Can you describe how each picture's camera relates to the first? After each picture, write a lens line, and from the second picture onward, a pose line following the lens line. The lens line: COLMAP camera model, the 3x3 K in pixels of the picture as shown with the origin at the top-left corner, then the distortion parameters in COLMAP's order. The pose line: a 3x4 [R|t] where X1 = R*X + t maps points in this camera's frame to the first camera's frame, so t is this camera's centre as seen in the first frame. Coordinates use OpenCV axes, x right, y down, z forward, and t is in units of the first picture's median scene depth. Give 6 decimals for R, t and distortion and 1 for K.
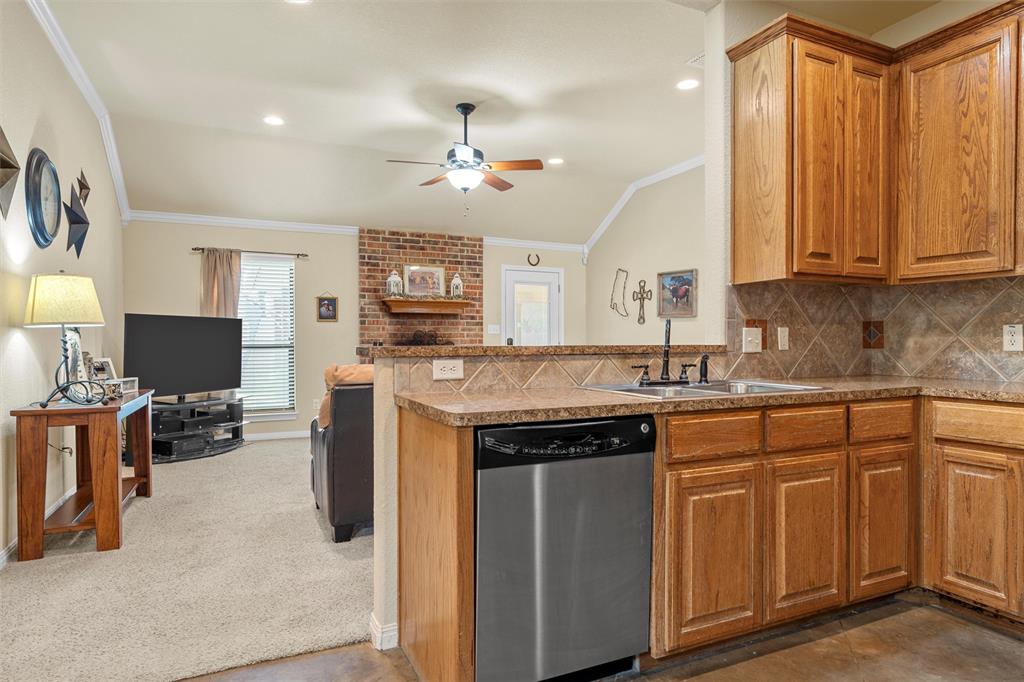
lens RADIAL K [[590.2, 0, 510.0], [0, 590.2, 344.7], [0, 0, 1]] dist [-0.001873, -0.000687]
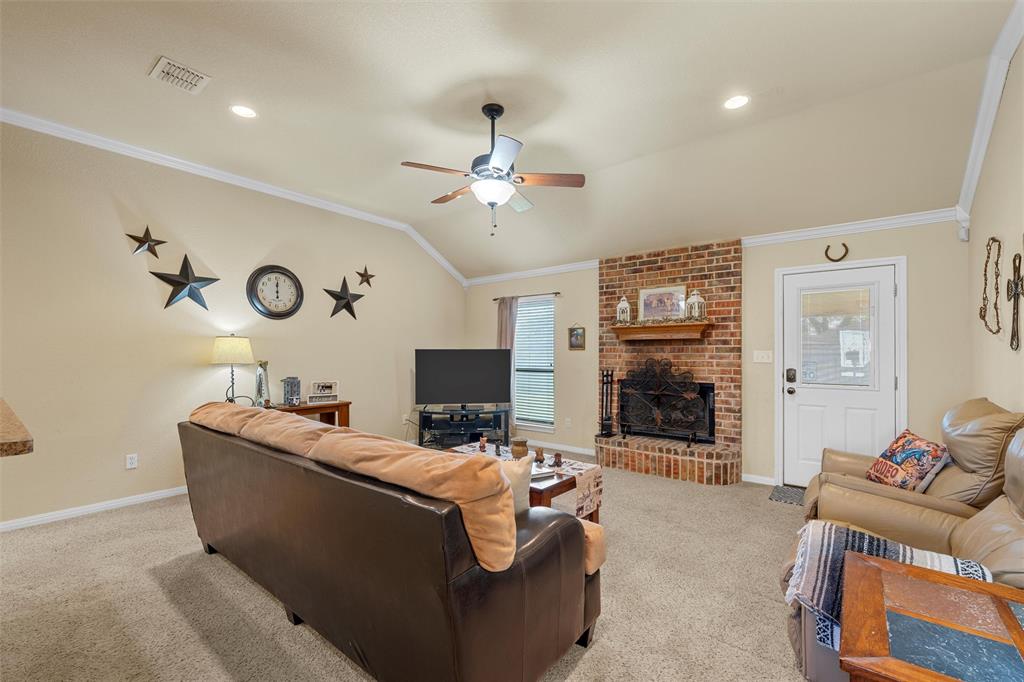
lens RADIAL K [[428.0, 0, 523.0], [0, 428.0, 350.3], [0, 0, 1]] dist [-0.000653, -0.000577]
pose [[0.458339, -0.002842, -0.888773, 0.349990], [-0.005859, 0.999964, -0.006218, -0.031898], [0.888758, 0.008057, 0.458306, 0.525193]]
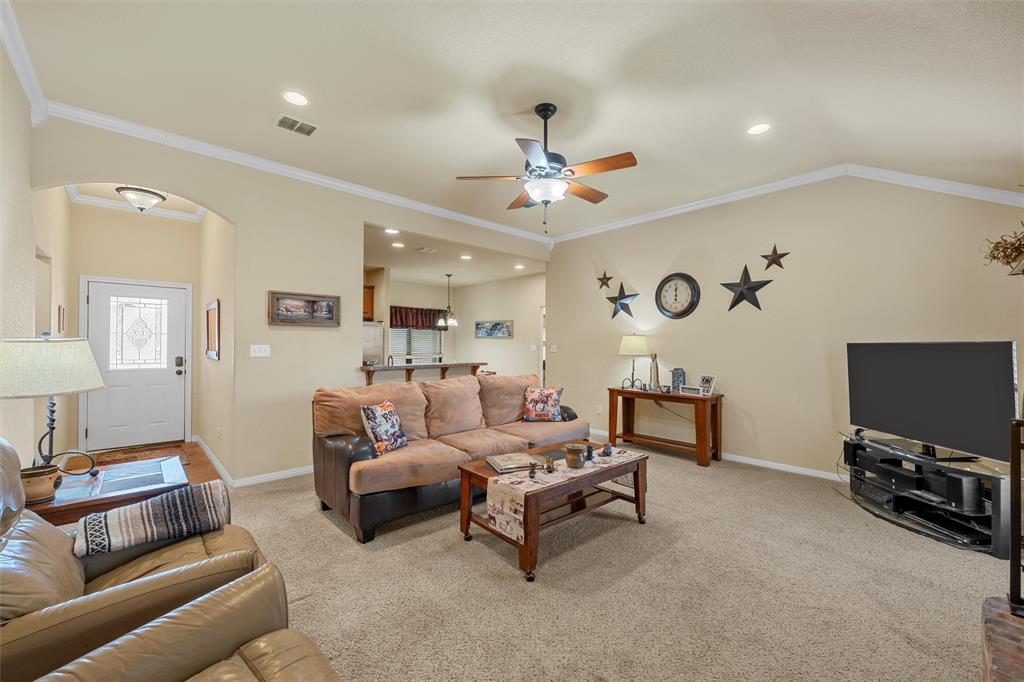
lens RADIAL K [[428.0, 0, 521.4], [0, 428.0, 342.5], [0, 0, 1]] dist [-0.000653, -0.000577]
pose [[-0.954483, -0.003357, -0.298247, 0.104656], [-0.003513, 0.999994, -0.000013, -0.037151], [0.298245, 0.001035, -0.954489, 1.116104]]
